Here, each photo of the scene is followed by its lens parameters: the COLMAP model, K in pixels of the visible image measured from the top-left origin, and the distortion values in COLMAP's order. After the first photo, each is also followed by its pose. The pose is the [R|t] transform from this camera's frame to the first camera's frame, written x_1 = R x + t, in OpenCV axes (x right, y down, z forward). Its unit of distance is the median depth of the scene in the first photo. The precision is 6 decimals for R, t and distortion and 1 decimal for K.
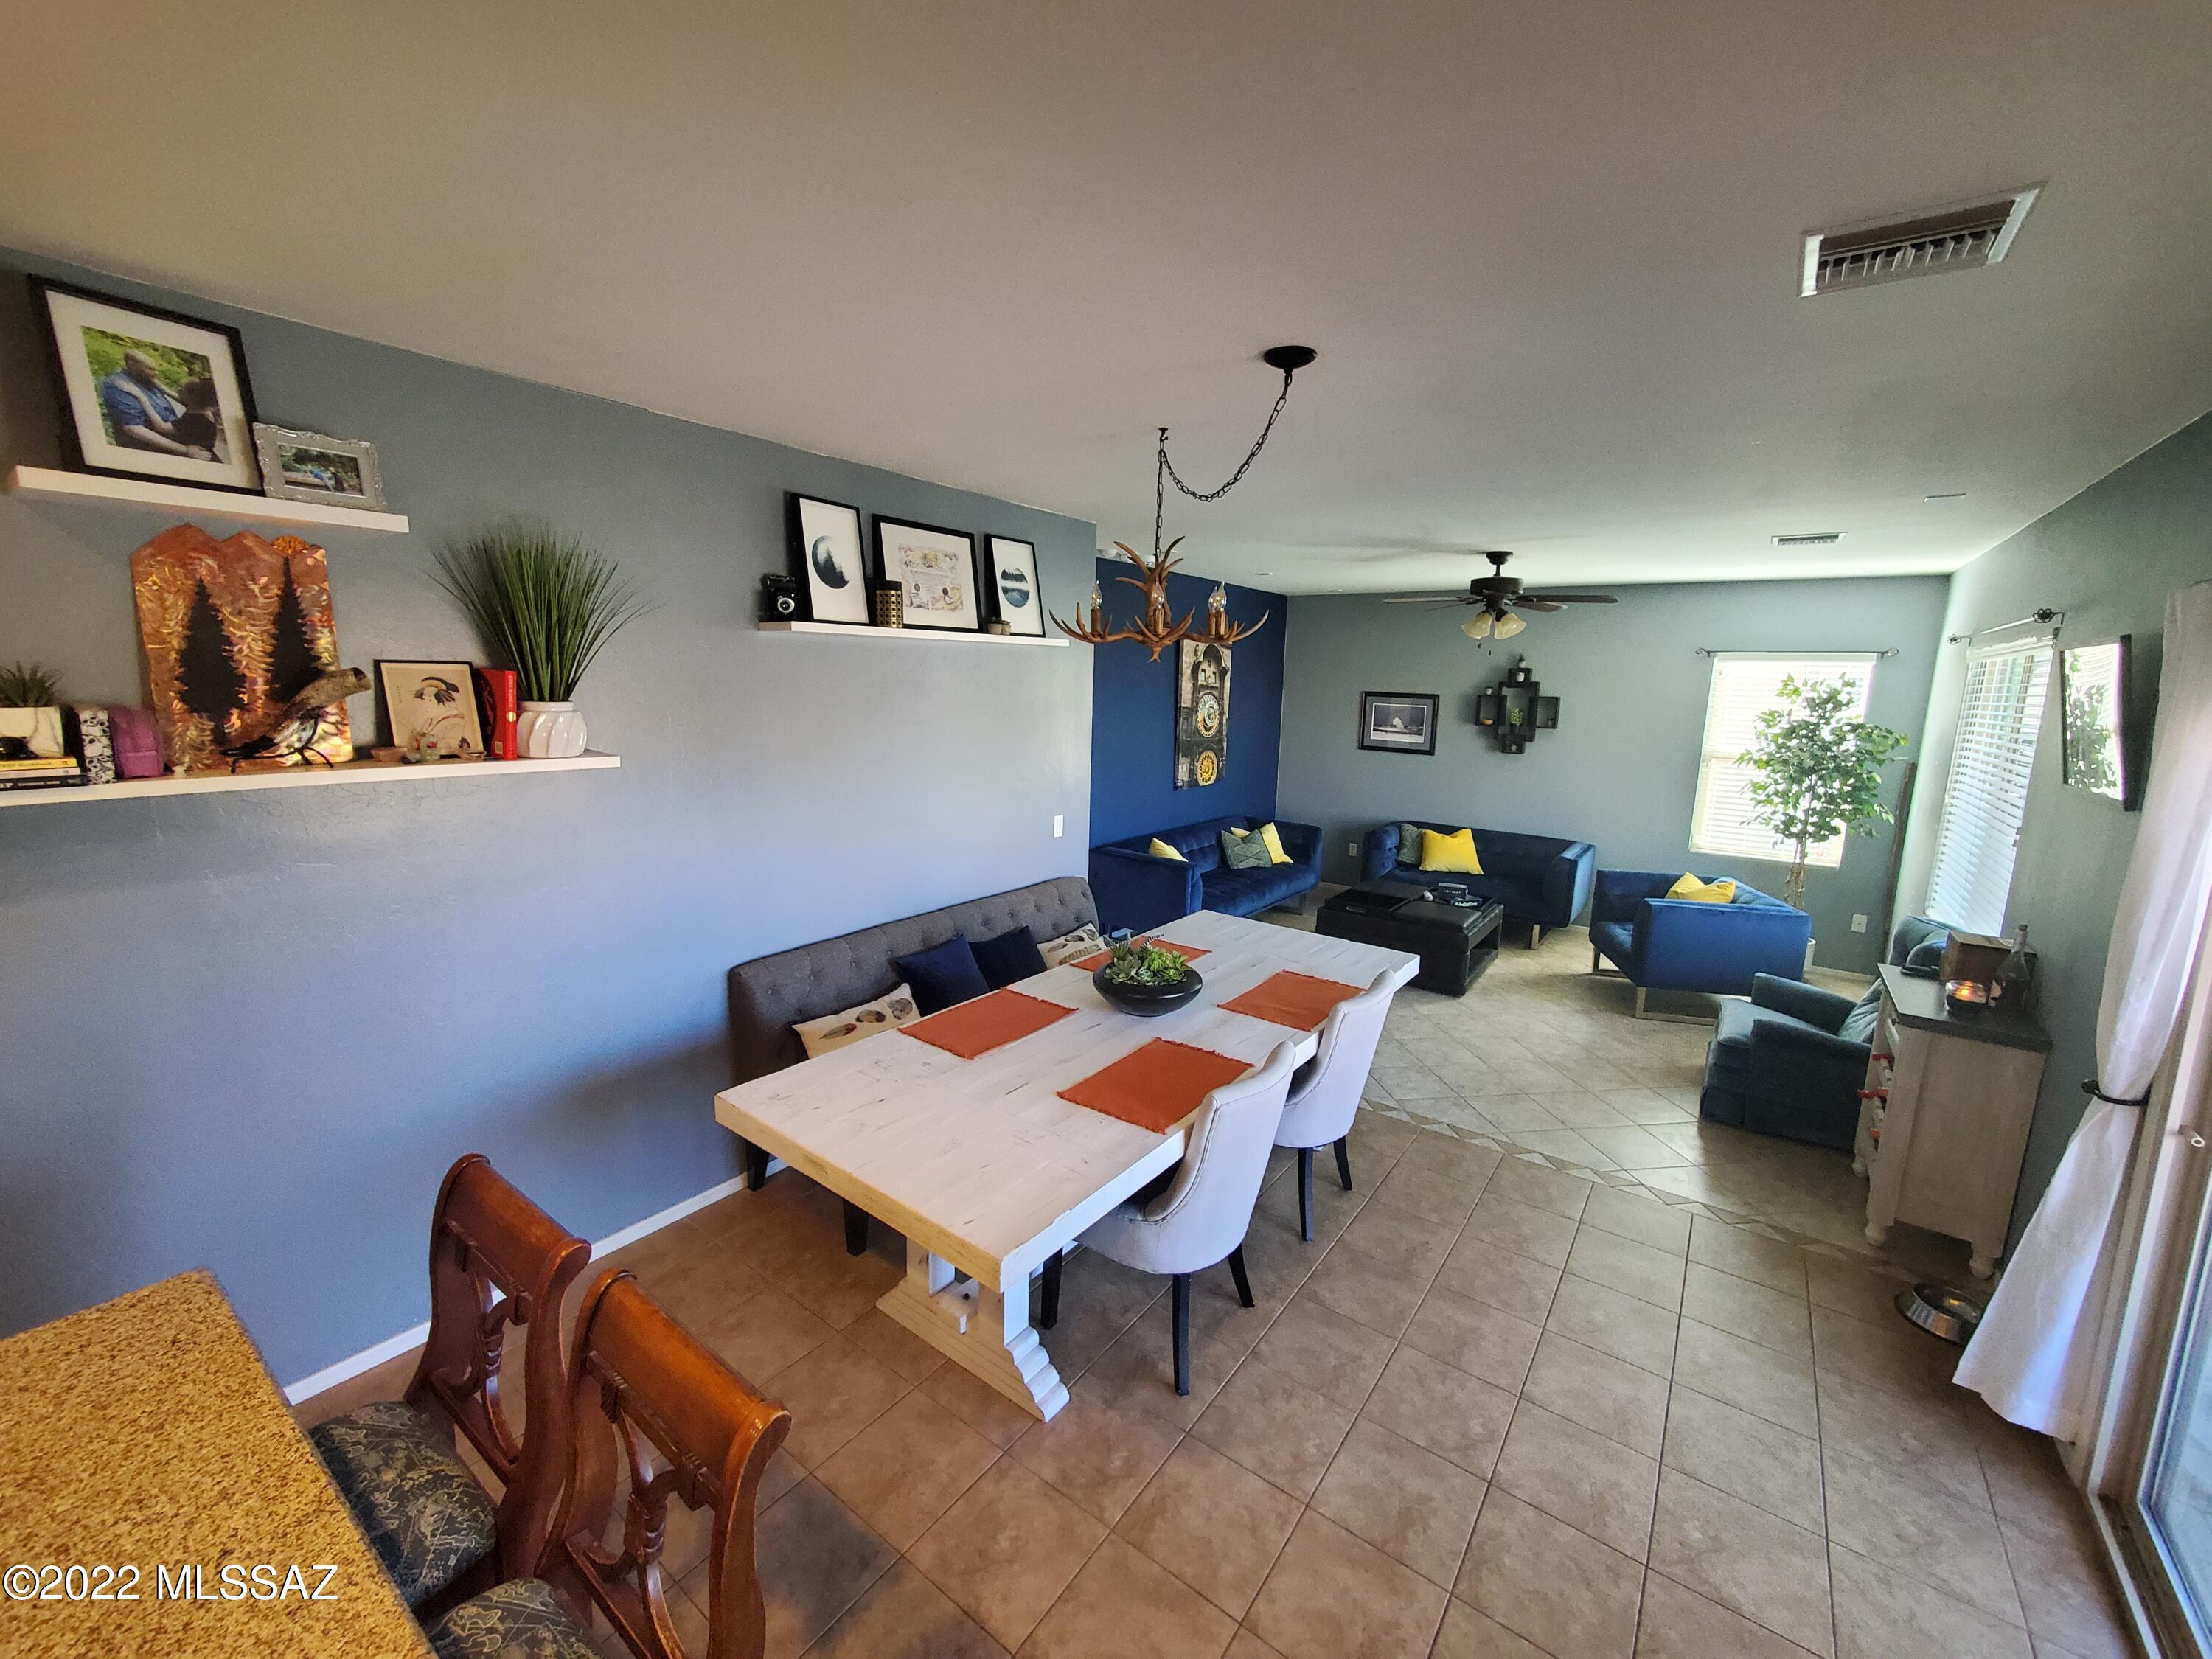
lens RADIAL K [[879.6, 0, 1109.7], [0, 879.6, 824.0], [0, 0, 1]] dist [0.000070, -0.000057]
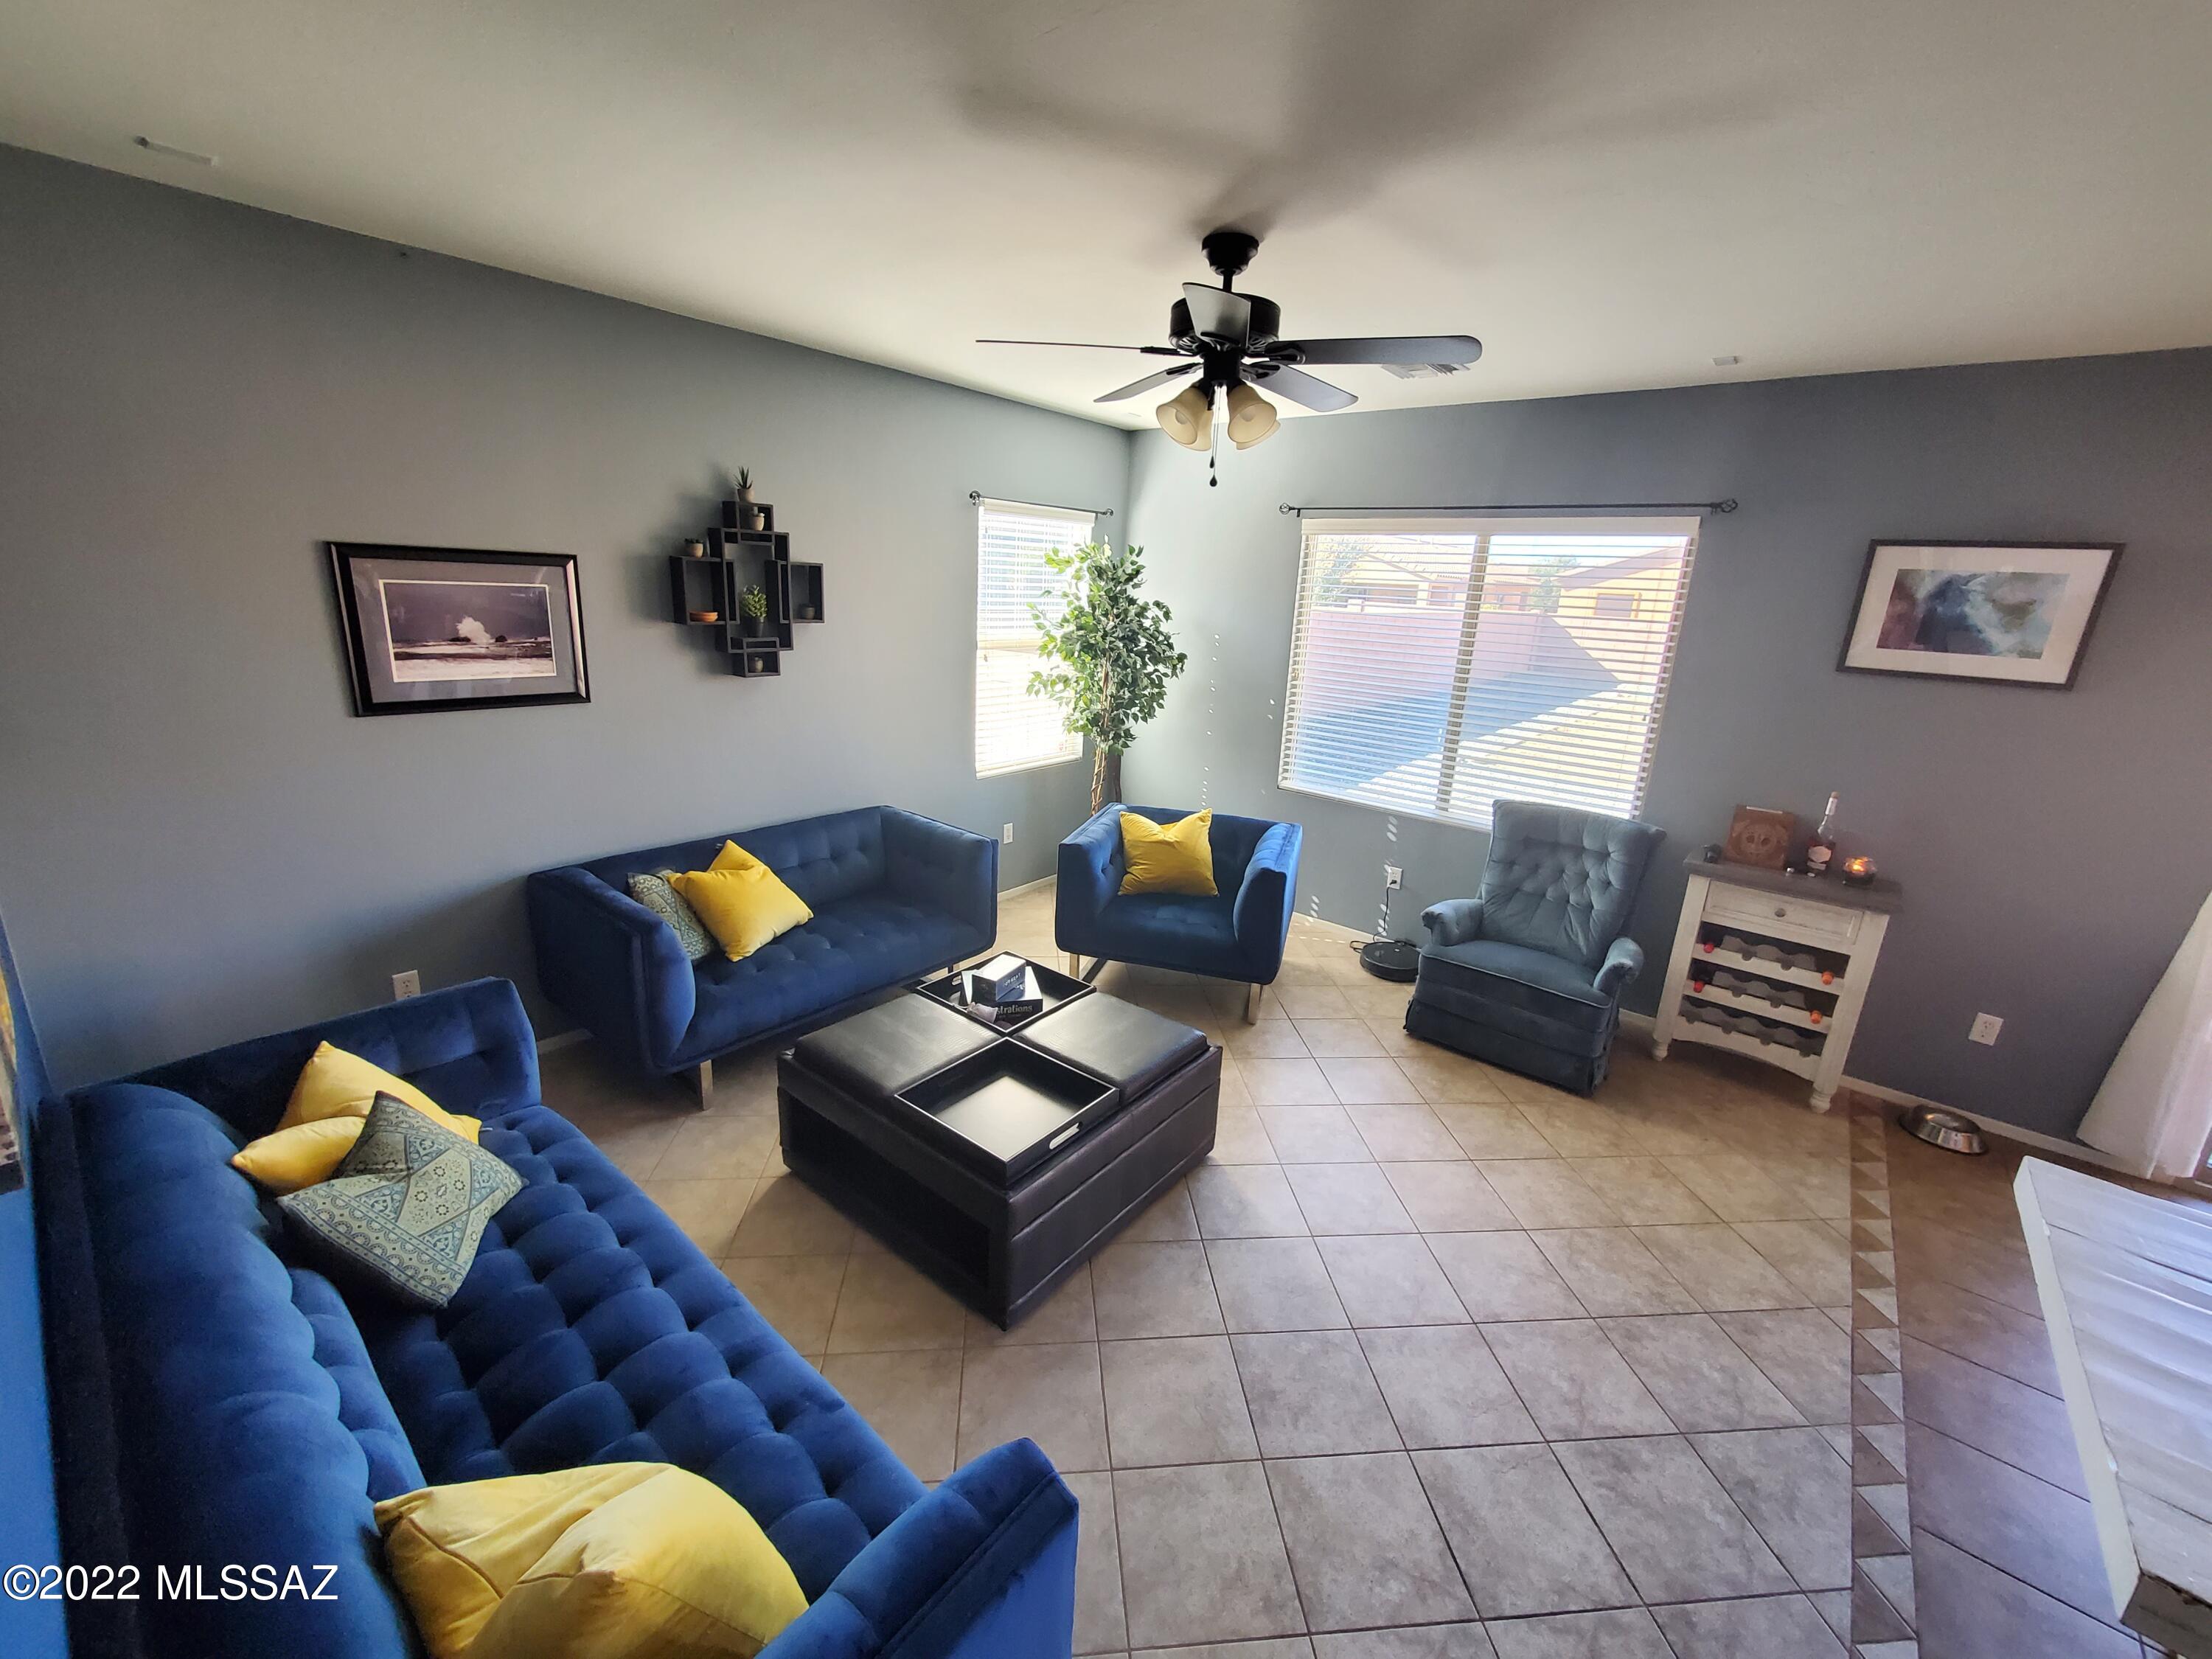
lens RADIAL K [[879.6, 0, 1105.2], [0, 879.6, 809.5], [0, 0, 1]] dist [0.000070, -0.000057]
pose [[0.047718, -0.281939, 0.958245, -0.047222], [0.119089, 0.954101, 0.274789, -0.124974], [-0.991736, 0.101004, 0.079104, 0.780213]]
